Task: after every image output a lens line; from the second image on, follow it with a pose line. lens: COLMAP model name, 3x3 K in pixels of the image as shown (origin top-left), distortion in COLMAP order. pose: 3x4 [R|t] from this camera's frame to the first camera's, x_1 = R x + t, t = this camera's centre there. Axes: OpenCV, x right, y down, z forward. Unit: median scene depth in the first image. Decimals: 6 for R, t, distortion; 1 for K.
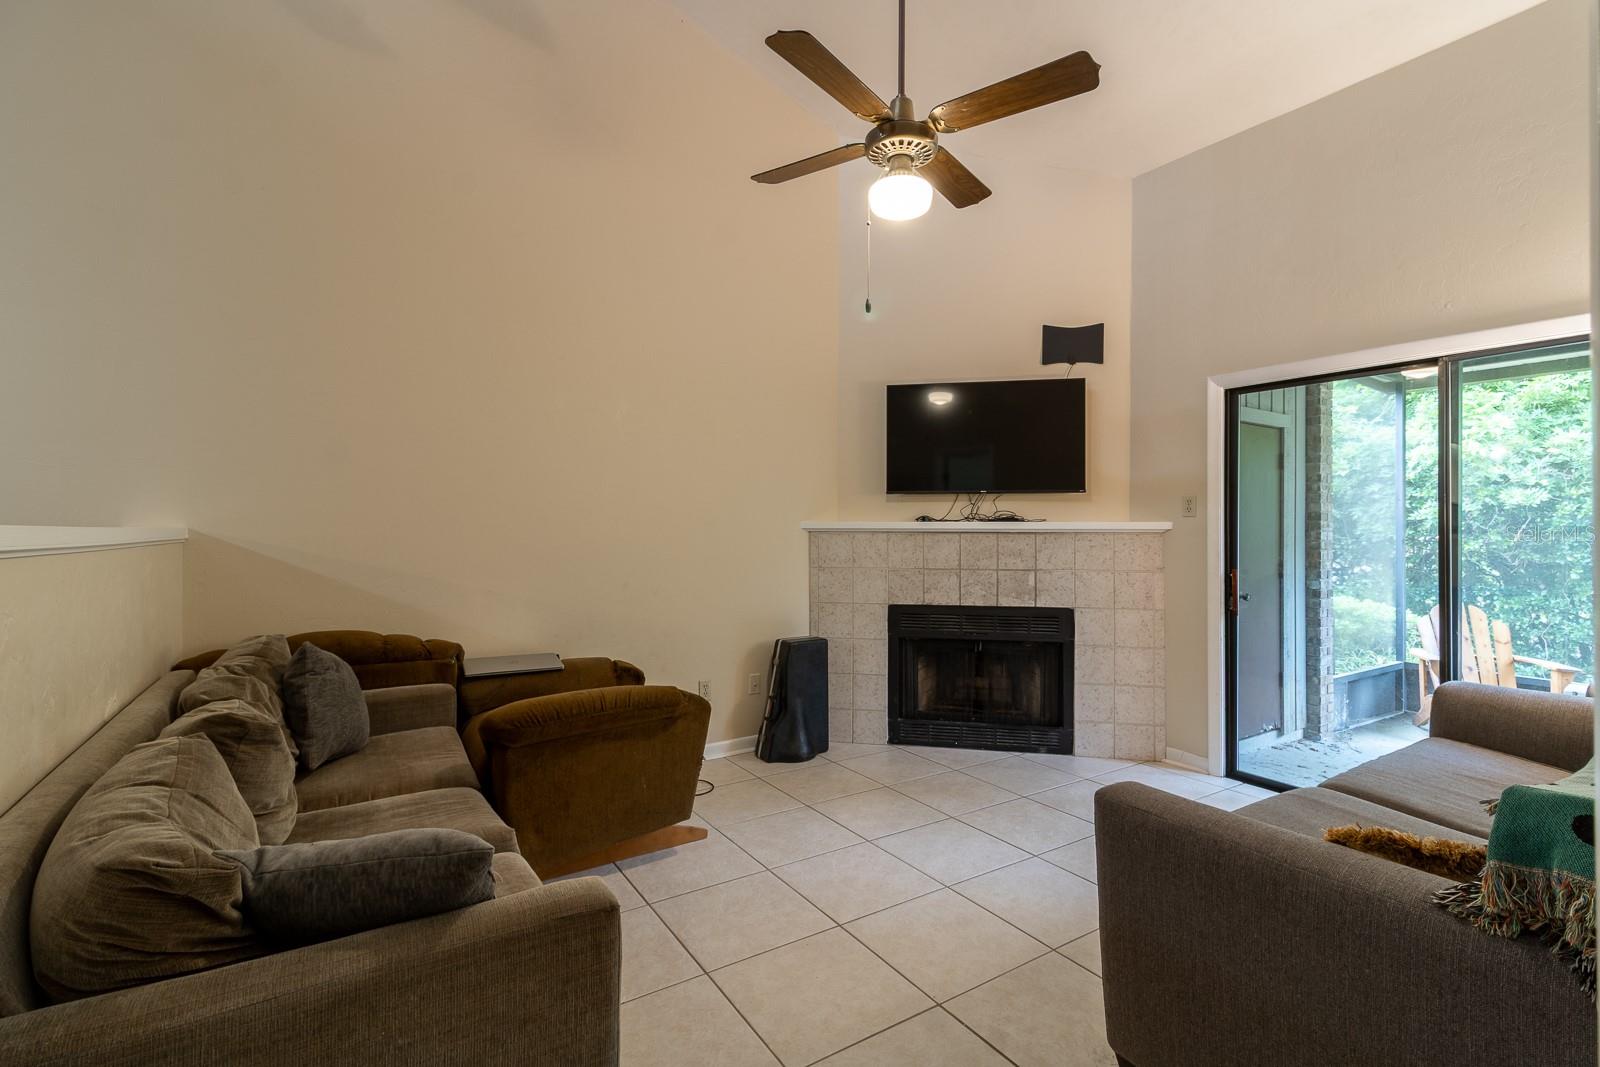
lens RADIAL K [[759.9, 0, 787.1], [0, 759.9, 524.4], [0, 0, 1]] dist [0.001846, 0.000194]
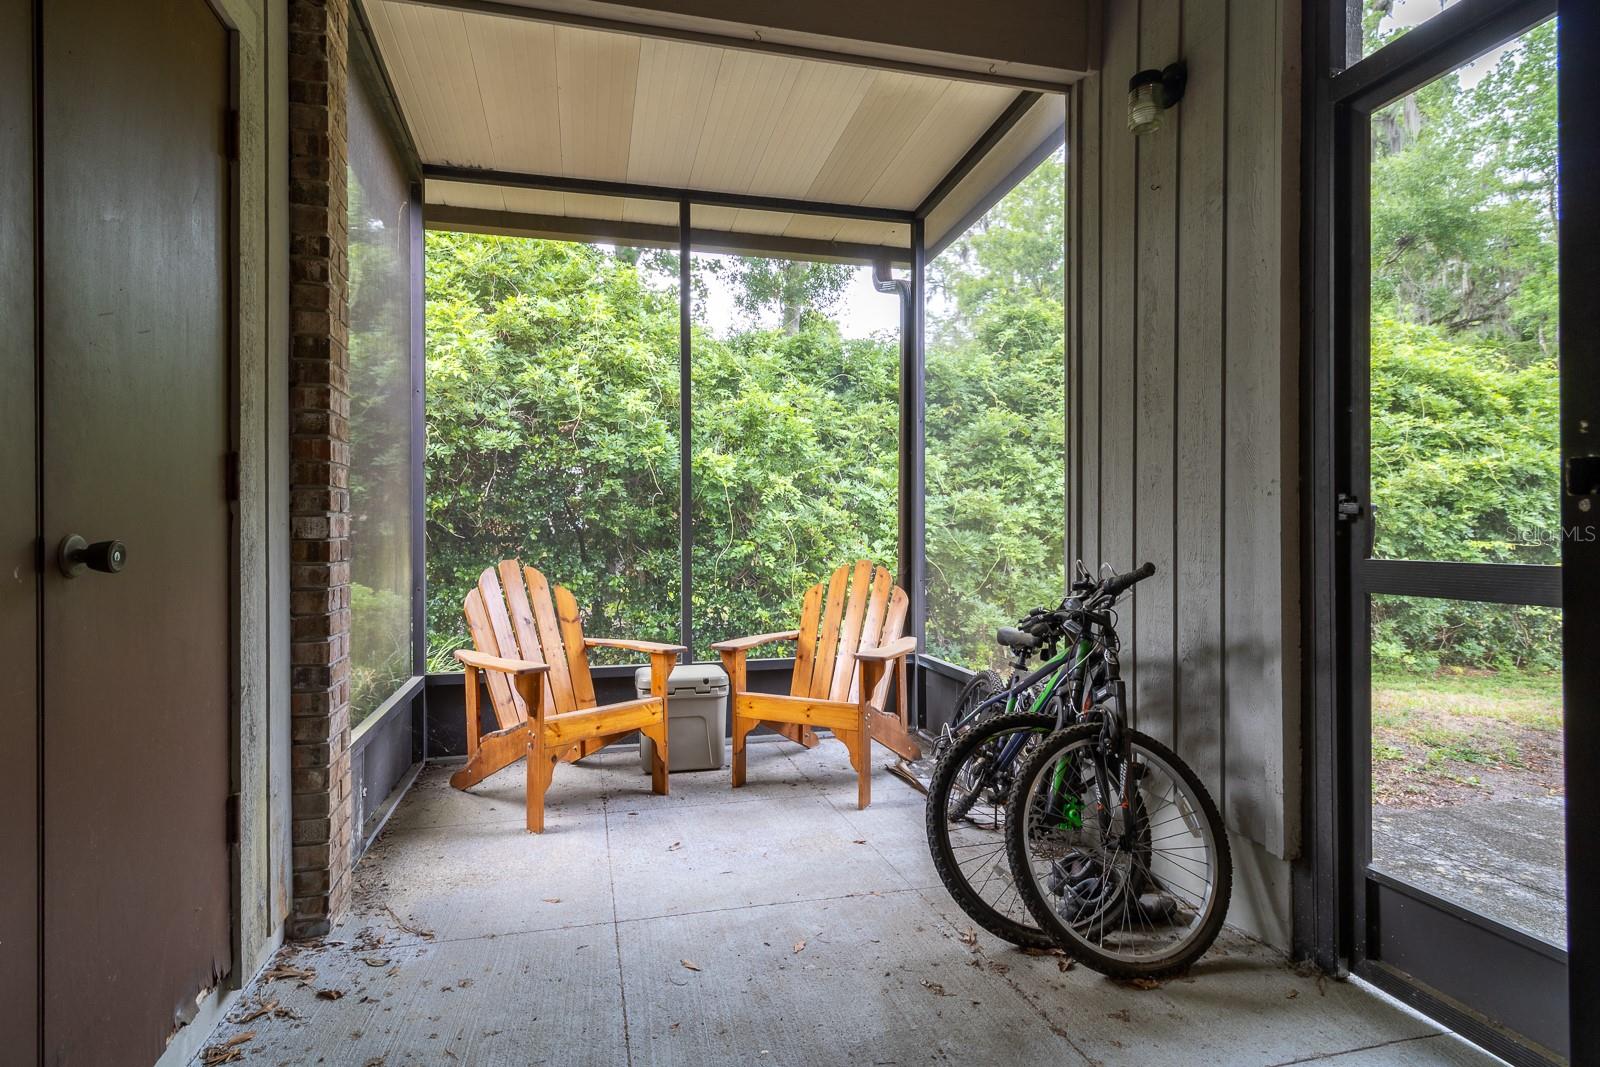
lens RADIAL K [[759.9, 0, 787.1], [0, 759.9, 524.4], [0, 0, 1]] dist [0.001846, 0.000194]
pose [[0.304451, -0.003051, 0.952523, 0.401848], [-0.001546, 0.999992, 0.003697, 0.075718], [-0.952527, -0.002598, 0.304443, 0.656112]]
